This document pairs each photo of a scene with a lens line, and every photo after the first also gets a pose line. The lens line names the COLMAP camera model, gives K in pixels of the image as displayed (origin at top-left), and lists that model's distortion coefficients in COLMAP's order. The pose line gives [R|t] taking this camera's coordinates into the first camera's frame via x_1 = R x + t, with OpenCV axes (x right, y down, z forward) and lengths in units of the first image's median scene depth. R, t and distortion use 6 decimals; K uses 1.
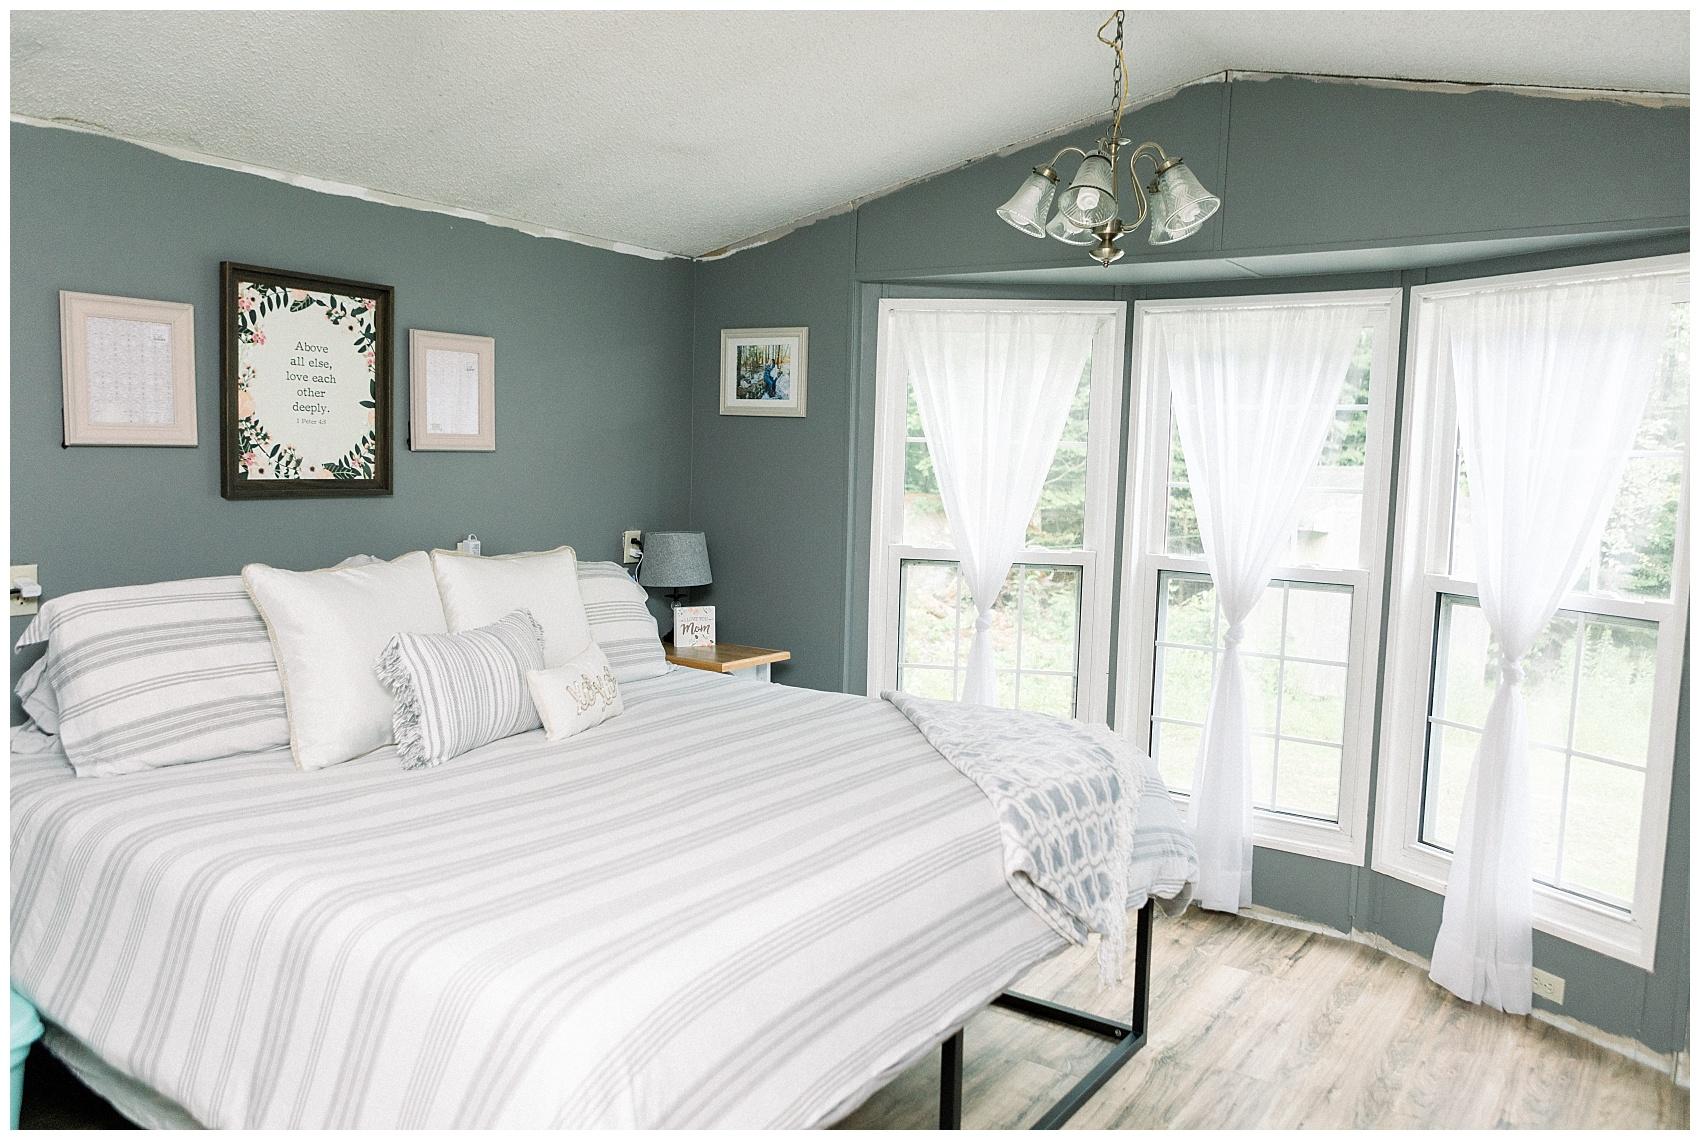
lens RADIAL K [[1243.2, 0, 849.2], [0, 1243.2, 567.8], [0, 0, 1]] dist [0.001316, 0.002739]
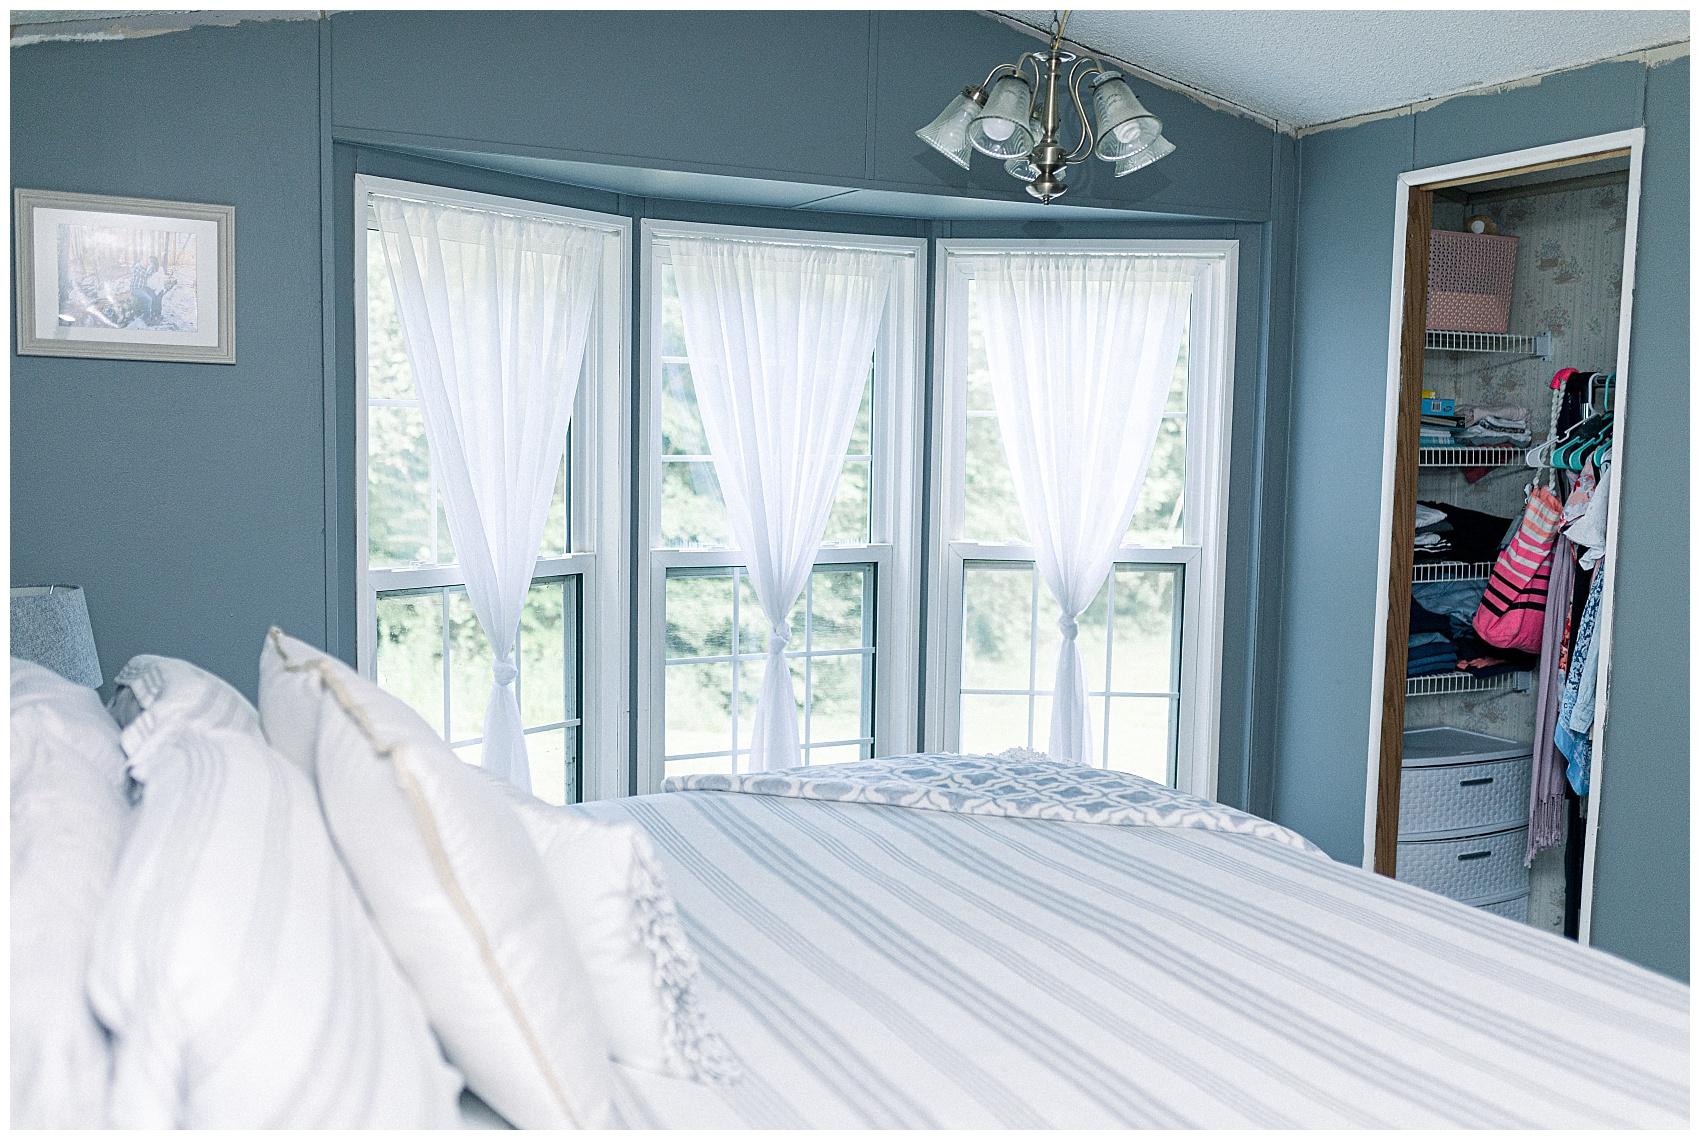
lens RADIAL K [[1547.6, 0, 849.9], [0, 1547.6, 570.4], [0, 0, 1]] dist [0.021457, 0.000000]
pose [[0.505446, -0.101912, 0.856819, -0.700261], [0.078342, 0.994319, 0.072052, -0.075254], [-0.859294, 0.030707, 0.510559, 0.530441]]
